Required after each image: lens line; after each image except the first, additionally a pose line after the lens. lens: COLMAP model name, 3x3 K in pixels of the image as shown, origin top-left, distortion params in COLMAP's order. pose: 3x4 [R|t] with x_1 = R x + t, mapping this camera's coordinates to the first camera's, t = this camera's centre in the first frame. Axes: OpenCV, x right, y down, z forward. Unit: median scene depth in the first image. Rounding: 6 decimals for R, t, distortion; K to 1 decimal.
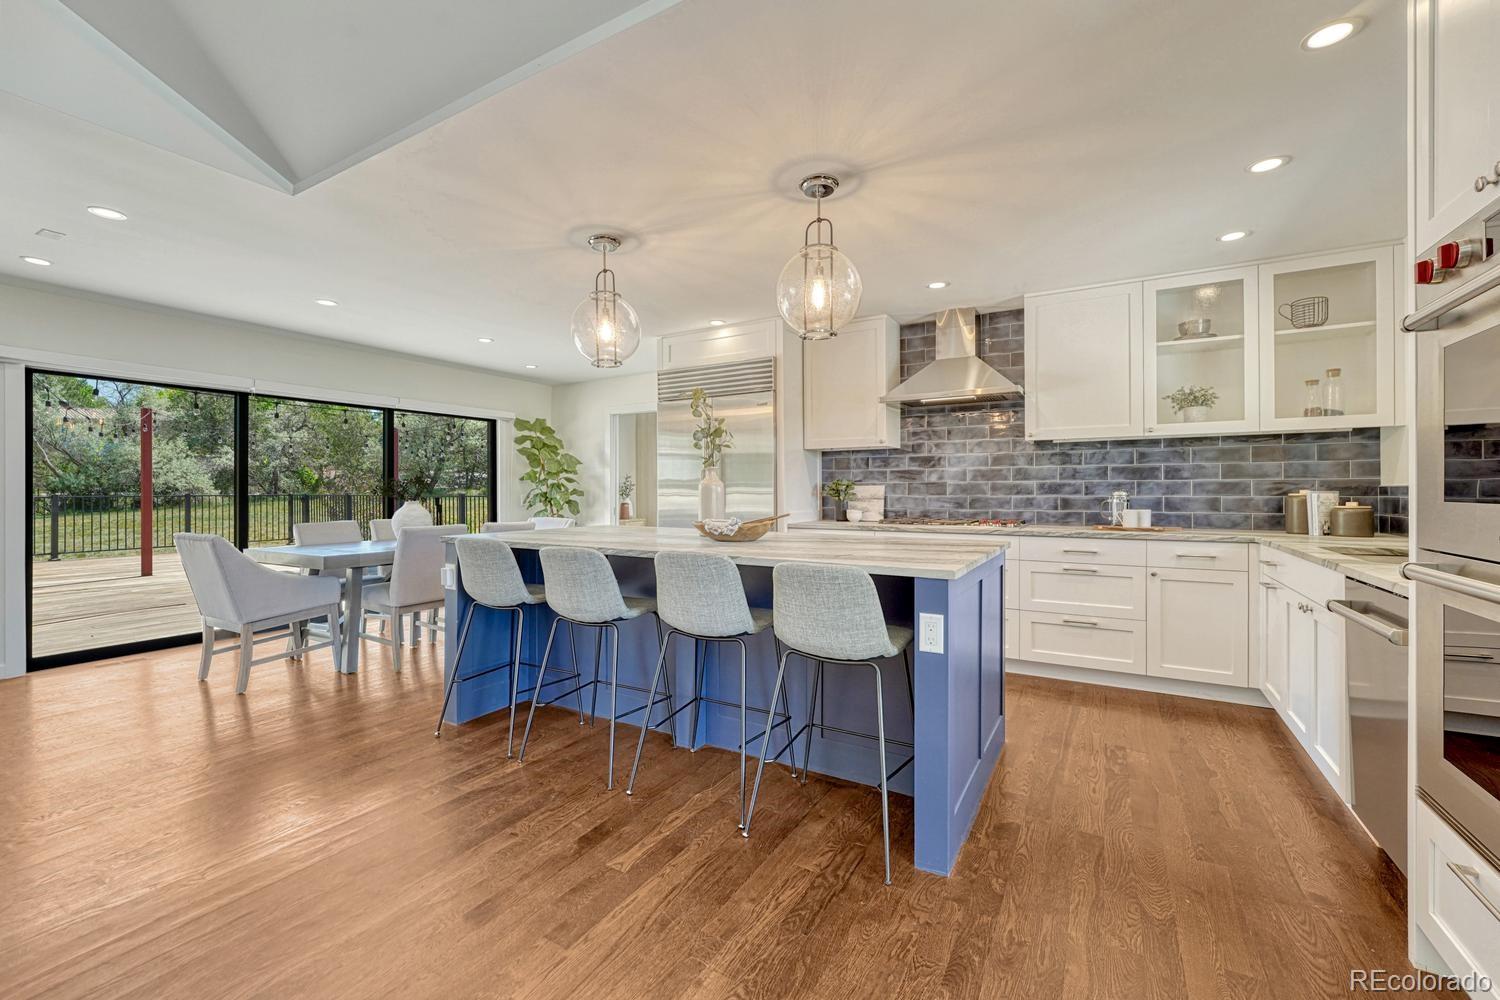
lens RADIAL K [[632.1, 0, 750.9], [0, 632.1, 482.8], [0, 0, 1]] dist [-0.001880, -0.000301]
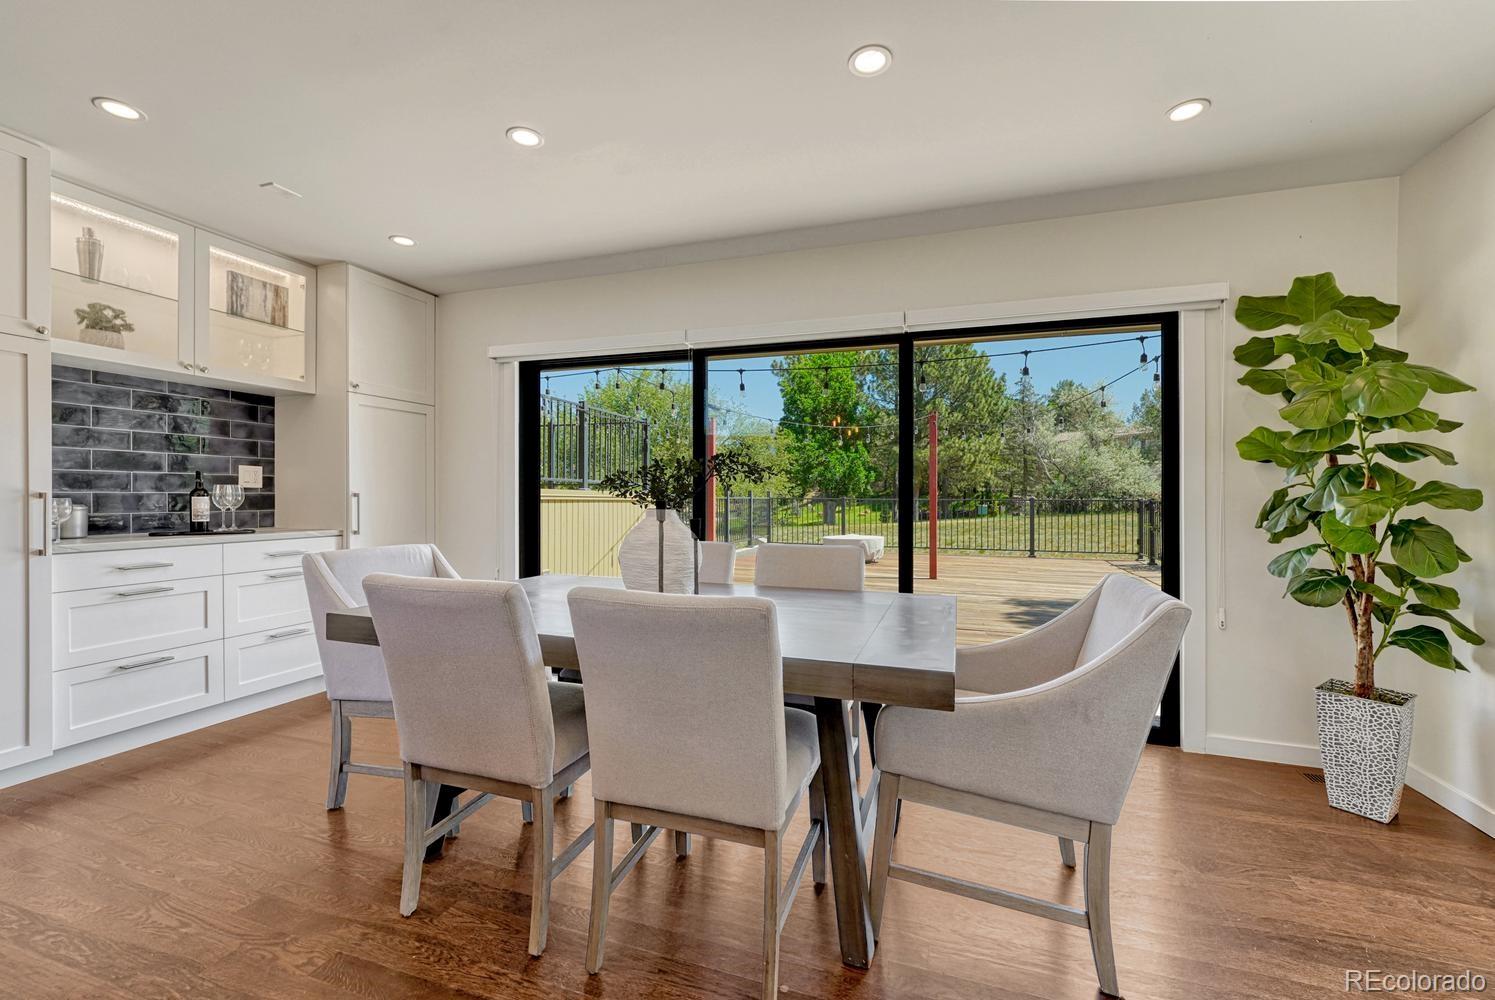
lens RADIAL K [[616.7, 0, 747.3], [0, 616.7, 488.9], [0, 0, 1]] dist [0.000448, 0.000043]
pose [[0.193077, -0.009217, -0.981140, -0.112177], [0.007652, 0.999940, -0.007888, 0.019997], [0.981154, -0.005985, 0.193136, 1.034370]]
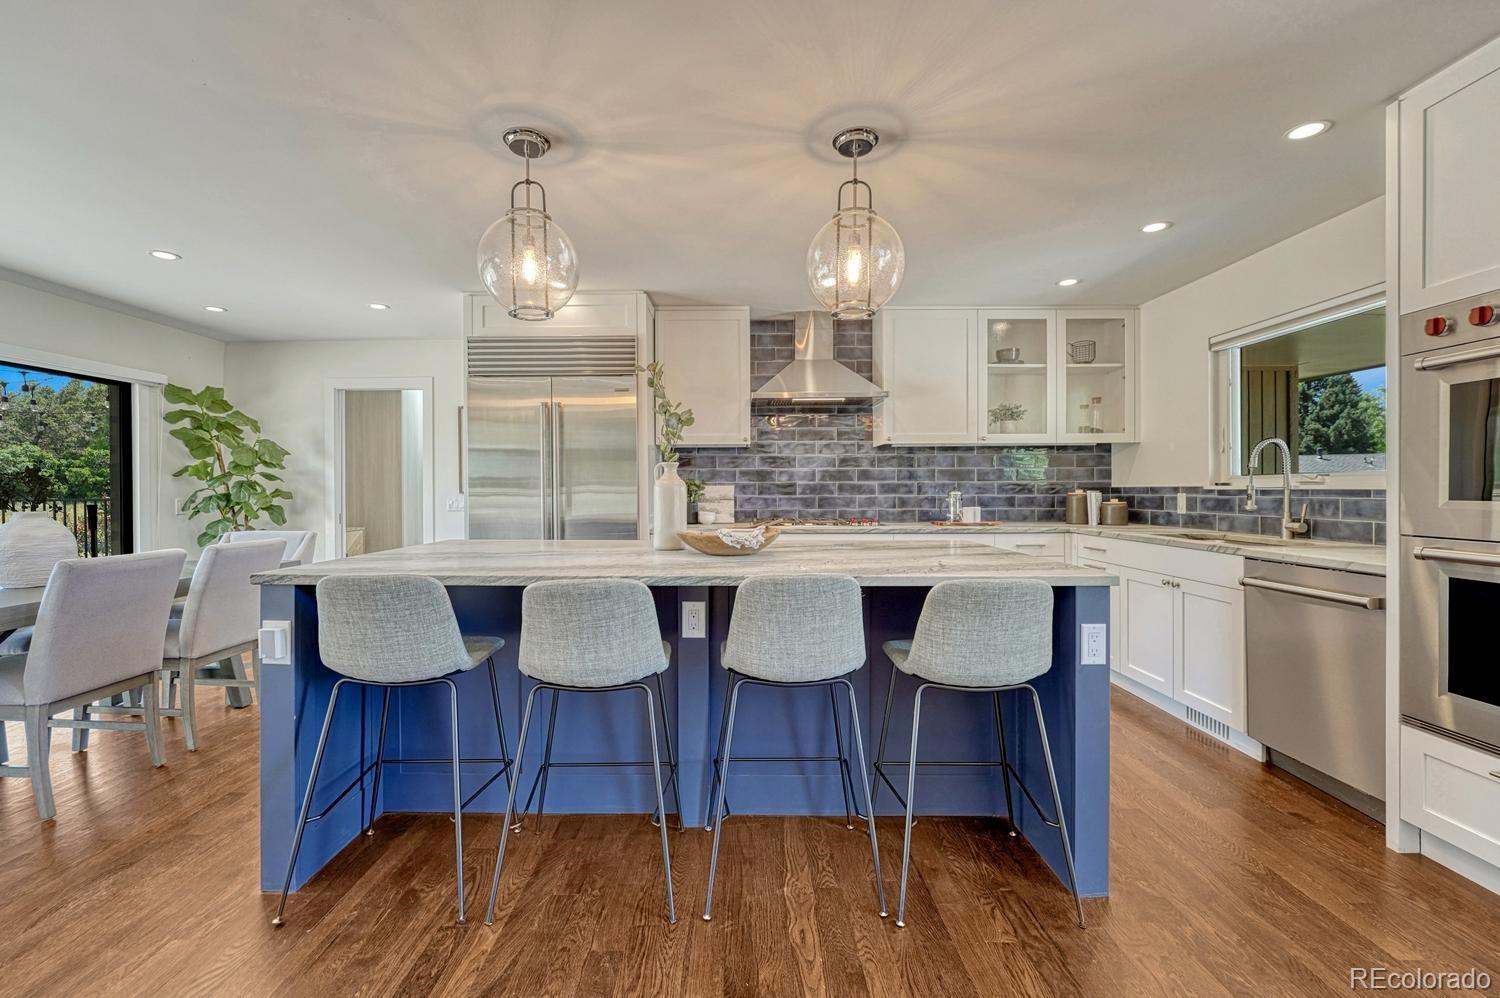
lens RADIAL K [[617.7, 0, 751.9], [0, 617.7, 486.9], [0, 0, 1]] dist [-0.003668, -0.000428]
pose [[0.862746, 0.000281, 0.505637, -0.267812], [-0.004319, 0.999967, 0.006814, -0.000216], [-0.505619, -0.008063, 0.862719, 0.201979]]
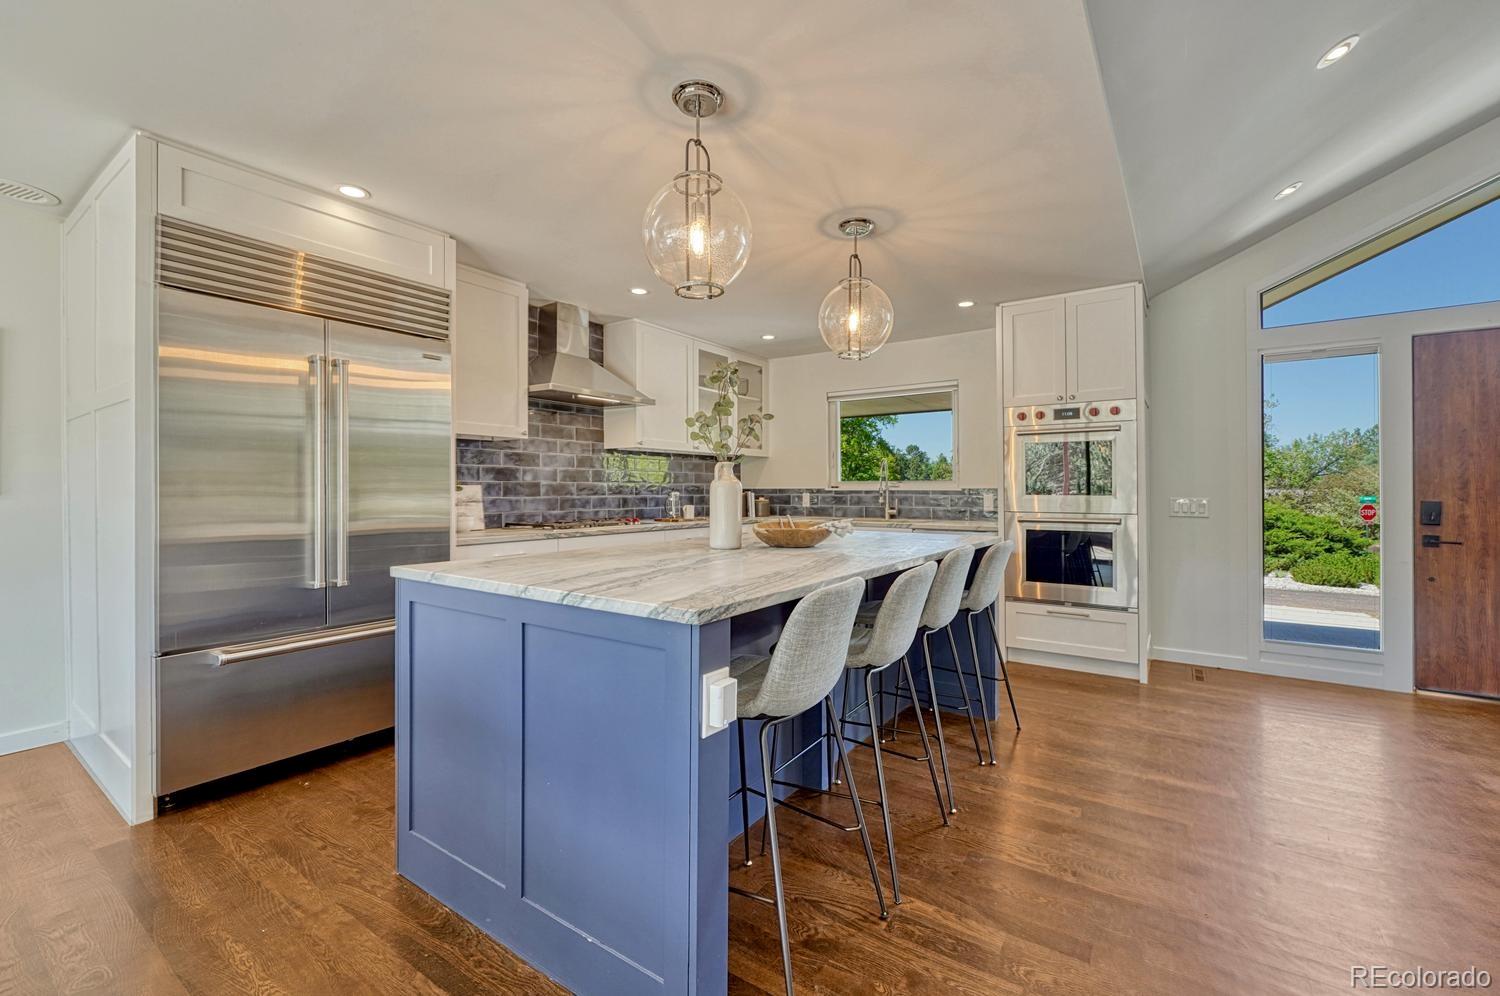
lens RADIAL K [[618.0, 0, 752.3], [0, 618.0, 479.7], [0, 0, 1]] dist [-0.000836, -0.000021]
pose [[0.087995, 0.016738, 0.995980, -0.614668], [-0.013166, 0.999791, -0.015639, 0.005427], [-0.996034, -0.011737, 0.088197, 0.654961]]
